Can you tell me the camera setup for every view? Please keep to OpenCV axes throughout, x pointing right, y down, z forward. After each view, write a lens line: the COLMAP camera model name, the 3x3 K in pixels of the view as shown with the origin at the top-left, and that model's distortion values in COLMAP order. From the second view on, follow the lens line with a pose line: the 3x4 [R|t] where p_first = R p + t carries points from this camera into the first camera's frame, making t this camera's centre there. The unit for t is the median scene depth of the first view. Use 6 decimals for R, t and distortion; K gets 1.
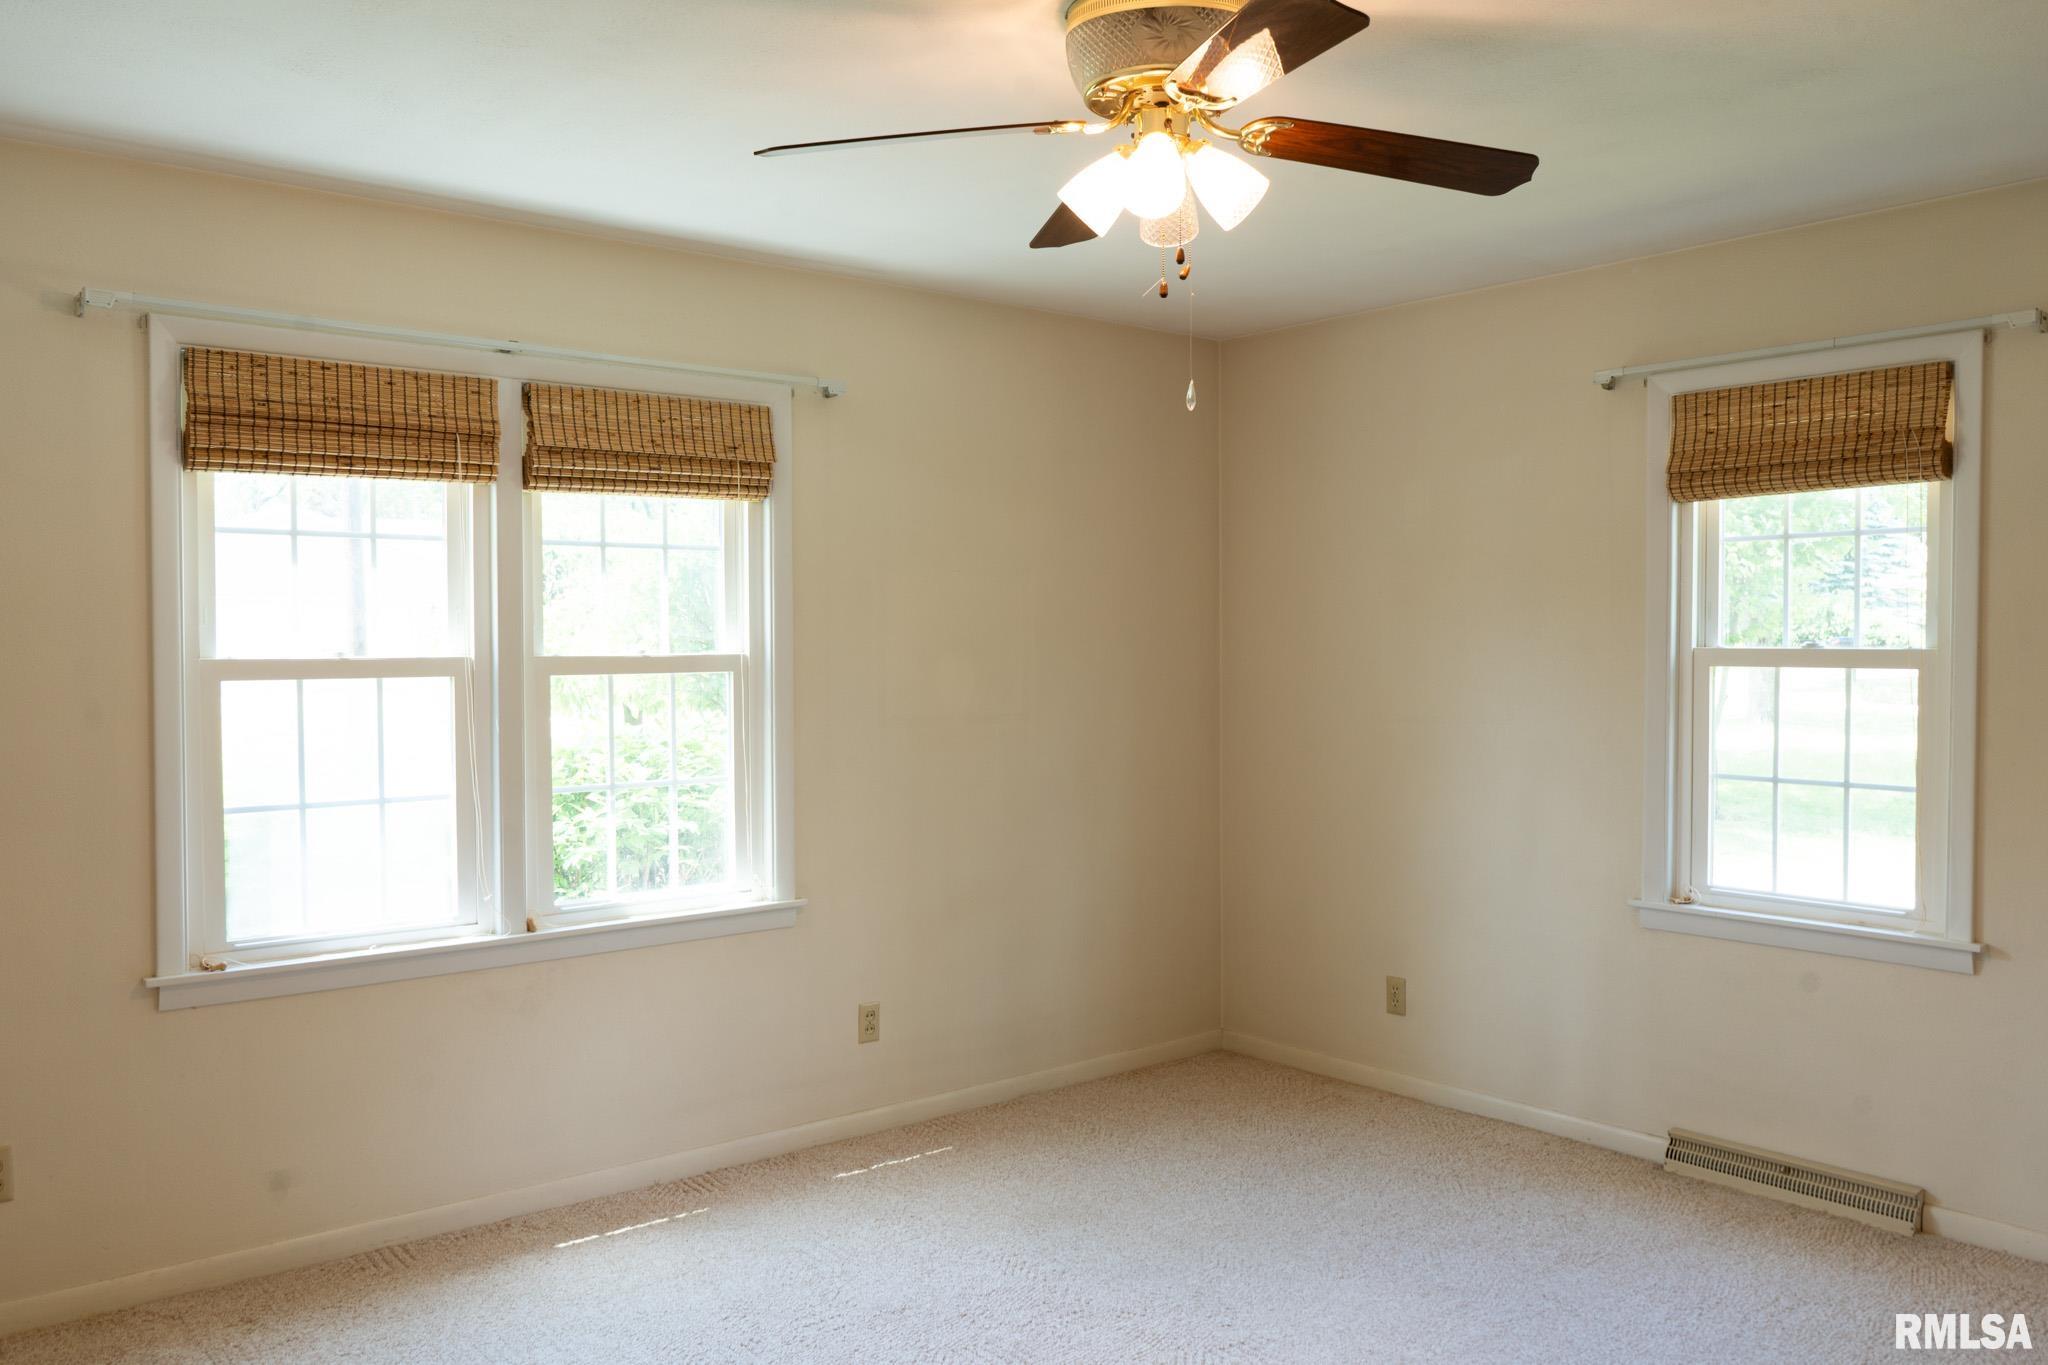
lens RADIAL K [[1627.5, 0, 1024.0], [0, 1627.5, 682.5], [0, 0, 1]] dist [-0.010245, 0.006119]
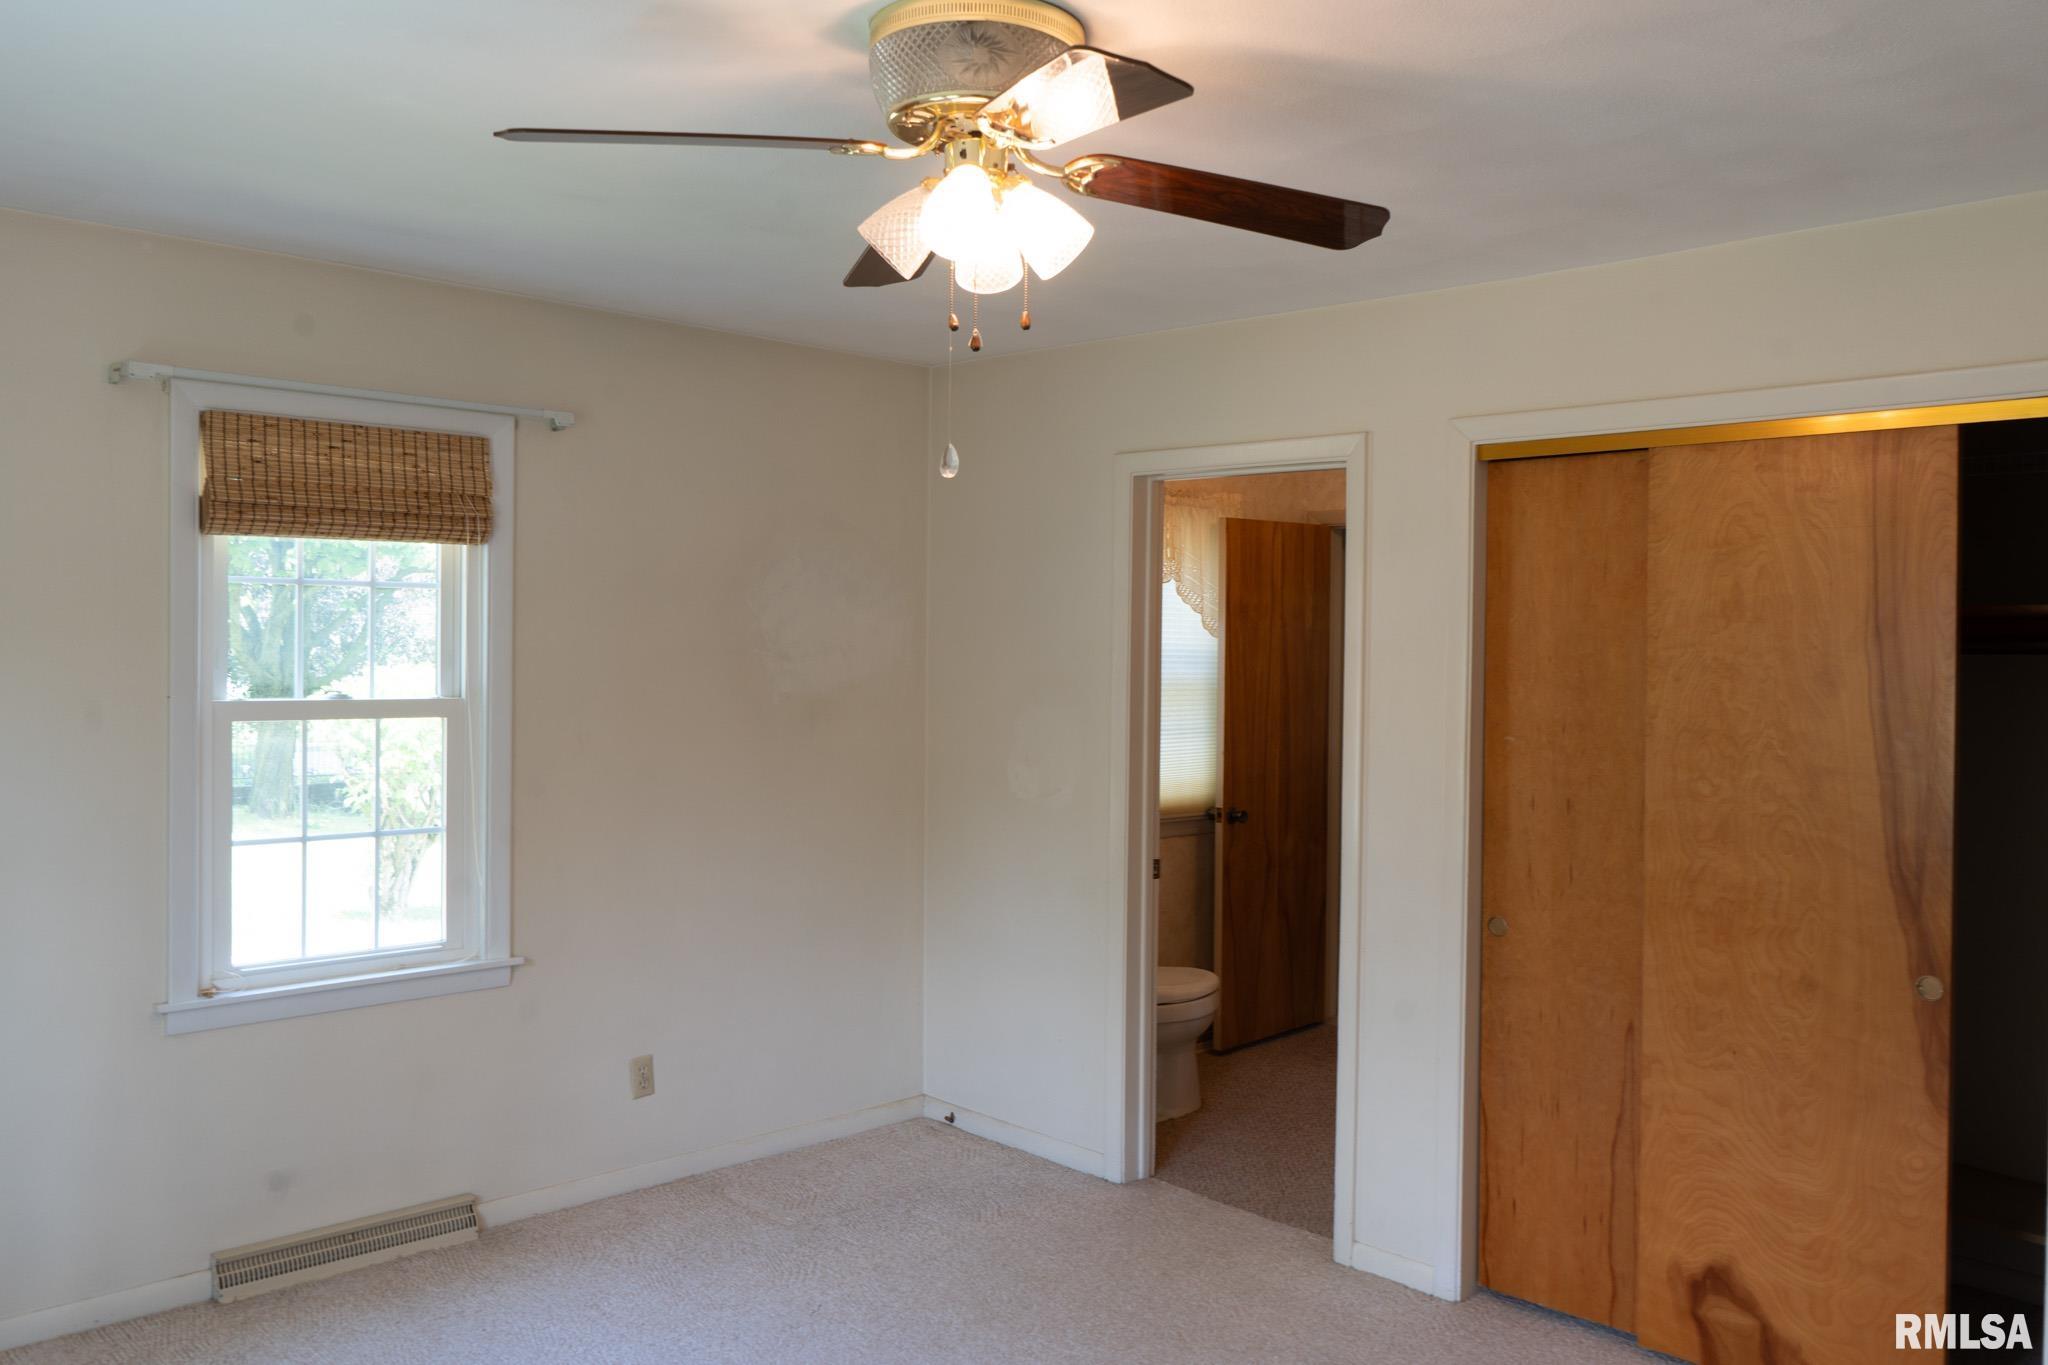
lens RADIAL K [[1627.5, 0, 1024.0], [0, 1627.5, 682.5], [0, 0, 1]] dist [-0.010245, 0.006119]
pose [[-0.082396, -0.020617, 0.996386, -0.530762], [0.014019, 0.999663, 0.021844, -0.047423], [-0.996501, 0.015768, -0.082079, 0.681484]]
